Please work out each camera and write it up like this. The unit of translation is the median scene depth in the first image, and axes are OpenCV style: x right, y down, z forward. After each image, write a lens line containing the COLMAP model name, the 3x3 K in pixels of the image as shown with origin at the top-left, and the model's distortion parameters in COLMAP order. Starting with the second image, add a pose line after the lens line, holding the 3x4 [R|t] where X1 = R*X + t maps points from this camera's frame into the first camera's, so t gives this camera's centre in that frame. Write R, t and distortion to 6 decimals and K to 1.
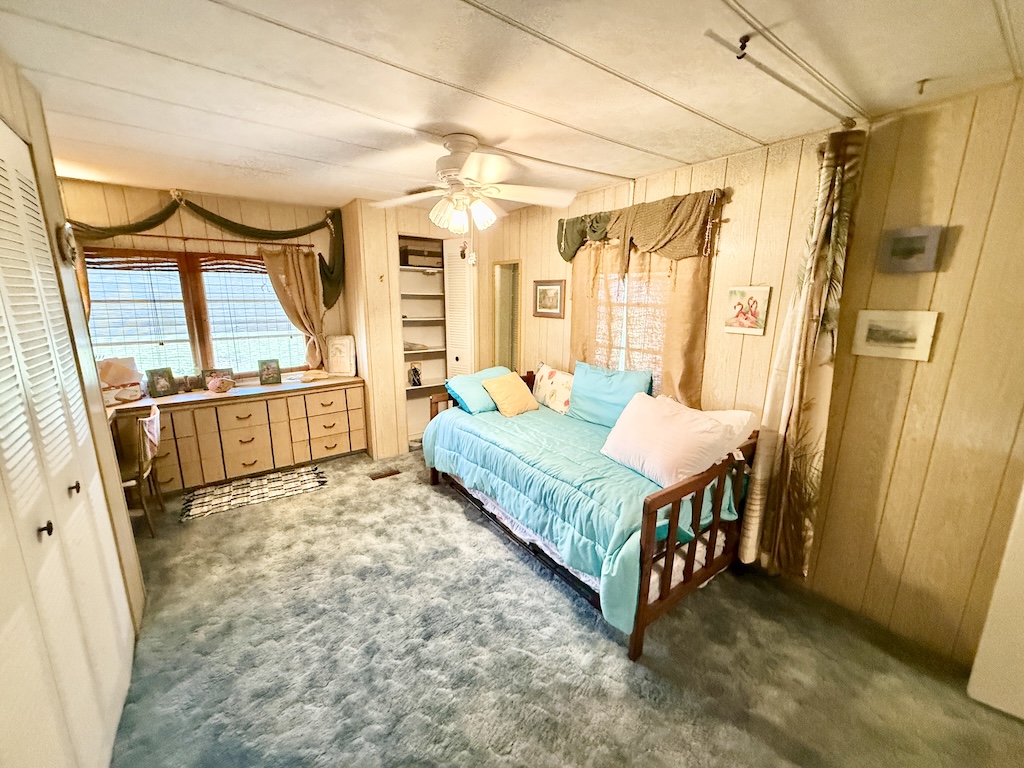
lens RADIAL K [[407.4, 0, 509.0], [0, 407.4, 383.9], [0, 0, 1]] dist [-0.000355, 0.000336]
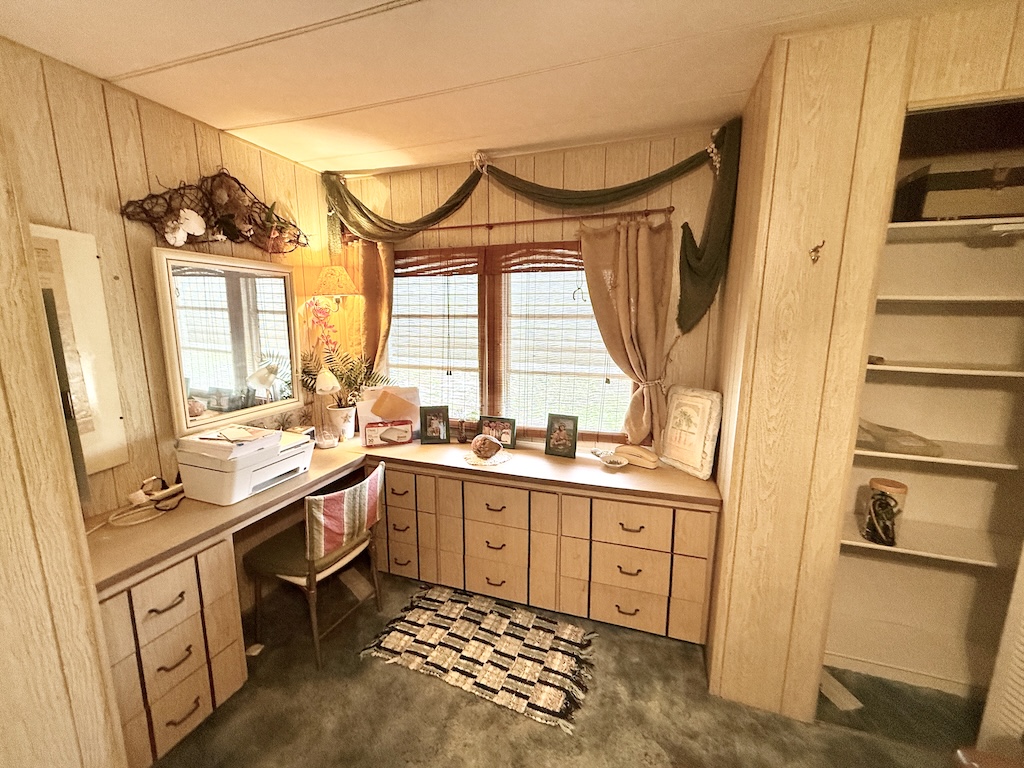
lens RADIAL K [[407.4, 0, 509.0], [0, 407.4, 383.9], [0, 0, 1]] dist [-0.000355, 0.000336]
pose [[0.562347, 0.138219, -0.815268, -0.163596], [-0.171401, 0.984002, 0.048598, -0.122859], [0.808942, 0.112409, 0.577041, 0.608416]]
